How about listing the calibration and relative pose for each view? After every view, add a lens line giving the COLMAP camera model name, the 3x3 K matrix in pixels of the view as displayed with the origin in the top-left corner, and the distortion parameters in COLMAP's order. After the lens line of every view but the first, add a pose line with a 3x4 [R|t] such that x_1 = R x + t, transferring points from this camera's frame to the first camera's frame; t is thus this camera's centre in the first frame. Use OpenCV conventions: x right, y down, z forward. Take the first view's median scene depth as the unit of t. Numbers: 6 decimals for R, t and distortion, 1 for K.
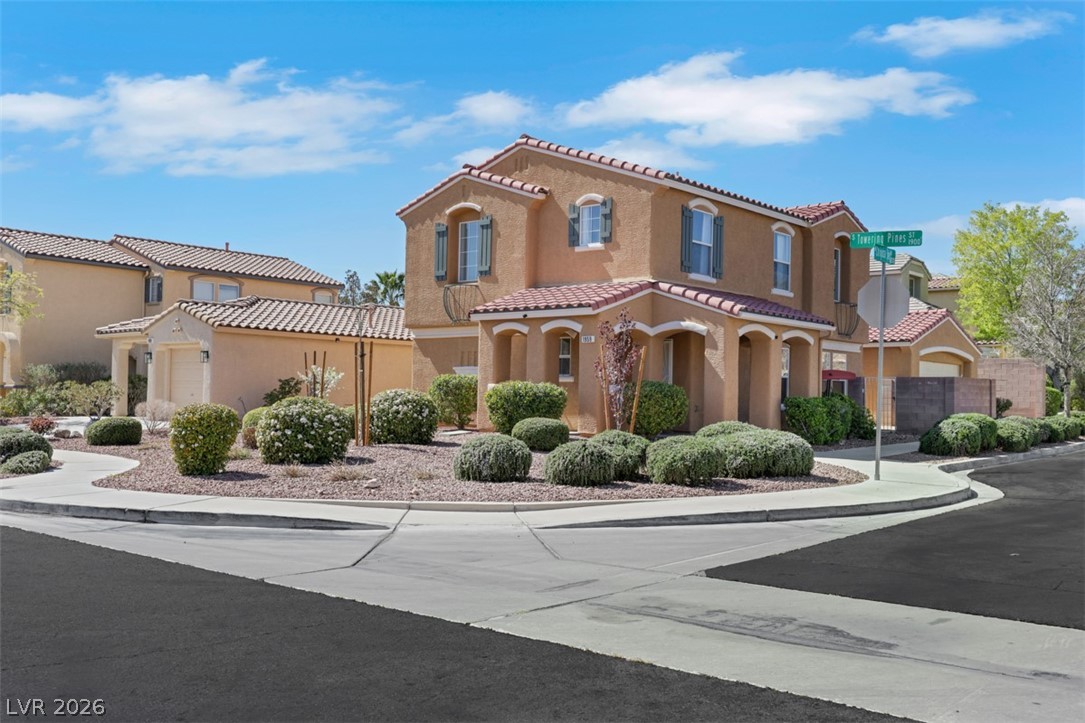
lens RADIAL K [[1061.8, 0, 542.5], [0, 1061.8, 361.5], [0, 0, 1]] dist [-0.006885, -0.000416]
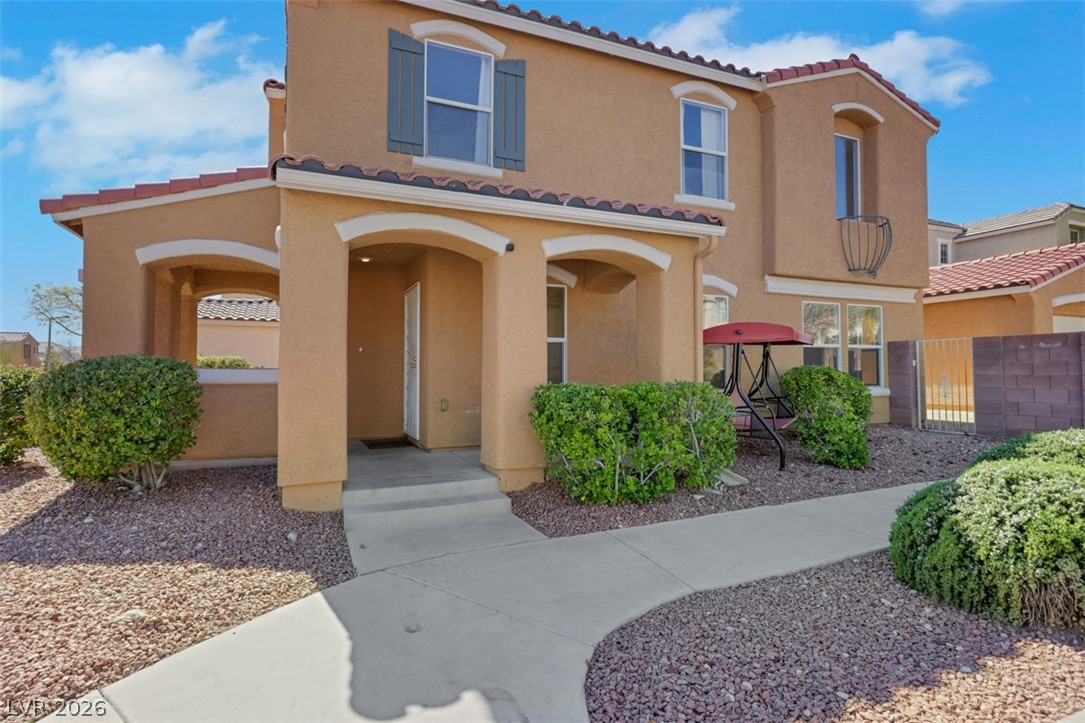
lens RADIAL K [[586.6, 0, 542.2], [0, 586.6, 350.8], [0, 0, 1]] dist [0.003553, 0.001328]
pose [[0.901292, -0.037385, -0.431596, 0.311262], [0.034899, 0.999297, -0.013681, 0.021383], [0.431804, -0.002732, 0.901963, 0.734939]]
